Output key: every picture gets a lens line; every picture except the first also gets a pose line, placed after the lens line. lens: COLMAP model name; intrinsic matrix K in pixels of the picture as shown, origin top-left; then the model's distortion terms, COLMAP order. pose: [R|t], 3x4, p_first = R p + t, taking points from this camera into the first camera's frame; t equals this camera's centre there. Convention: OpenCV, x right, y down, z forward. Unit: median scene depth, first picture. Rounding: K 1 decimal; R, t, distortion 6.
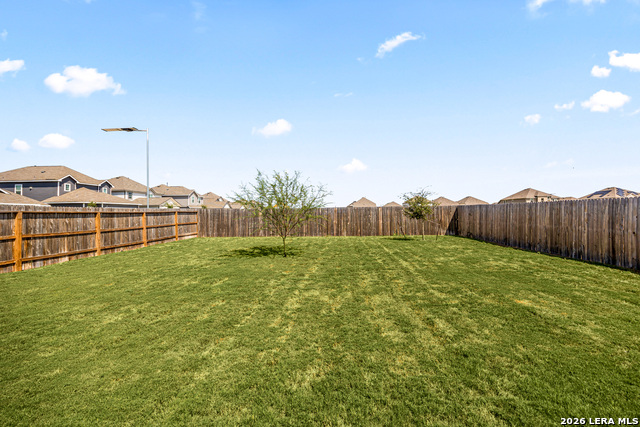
lens RADIAL K [[261.1, 0, 320.0], [0, 261.1, 213.5], [0, 0, 1]] dist [0.000578, 0.000025]
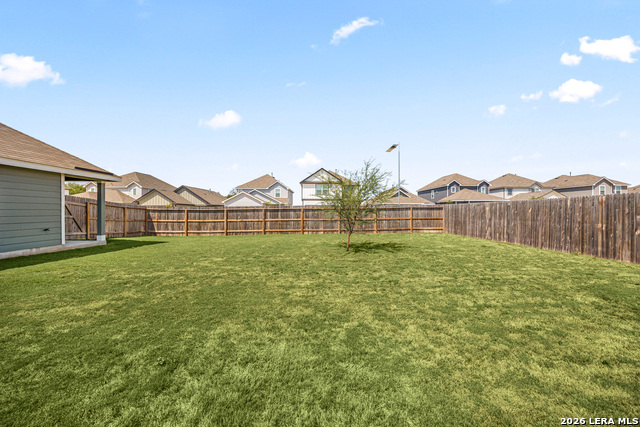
lens RADIAL K [[247.7, 0, 321.8], [0, 247.7, 210.9], [0, 0, 1]] dist [-0.000573, -0.000077]
pose [[0.086260, 0.004187, -0.996264, 0.458354], [0.001307, 0.999990, 0.004316, 0.001624], [0.996272, -0.001674, 0.086253, 0.462411]]
